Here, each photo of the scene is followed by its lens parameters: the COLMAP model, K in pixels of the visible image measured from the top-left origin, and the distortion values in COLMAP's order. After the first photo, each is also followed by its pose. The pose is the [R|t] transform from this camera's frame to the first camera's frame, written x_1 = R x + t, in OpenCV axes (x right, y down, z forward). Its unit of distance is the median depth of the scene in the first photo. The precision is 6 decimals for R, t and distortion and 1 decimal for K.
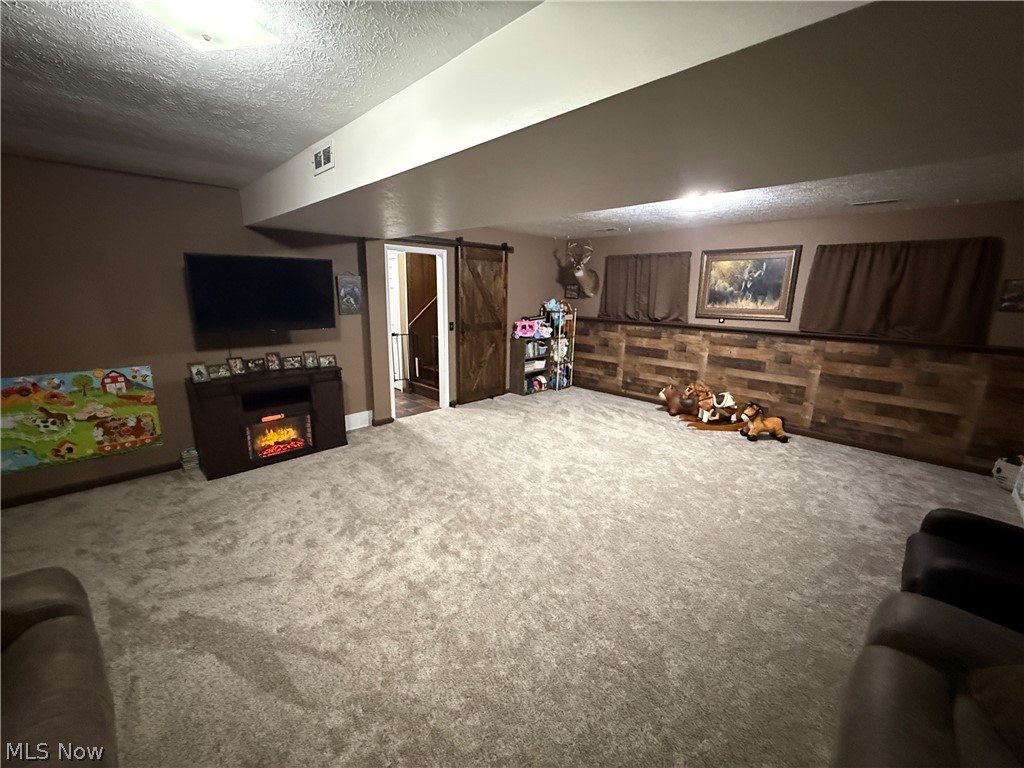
lens RADIAL K [[409.0, 0, 514.7], [0, 409.0, 382.7], [0, 0, 1]] dist [-0.000512, 0.000355]
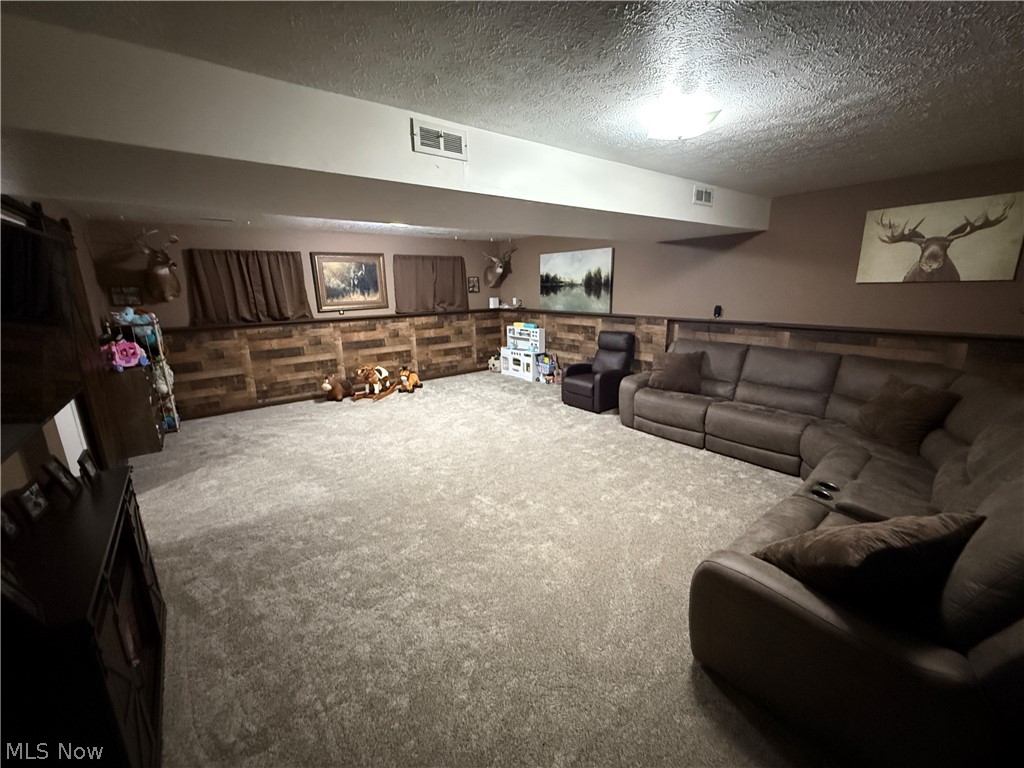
lens RADIAL K [[409.0, 0, 513.4], [0, 409.0, 385.1], [0, 0, 1]] dist [-0.000512, 0.000355]
pose [[0.143868, -0.264146, 0.953692, -0.620477], [0.235524, 0.945165, 0.226255, -0.105474], [-0.961161, 0.192067, 0.198192, 0.331290]]
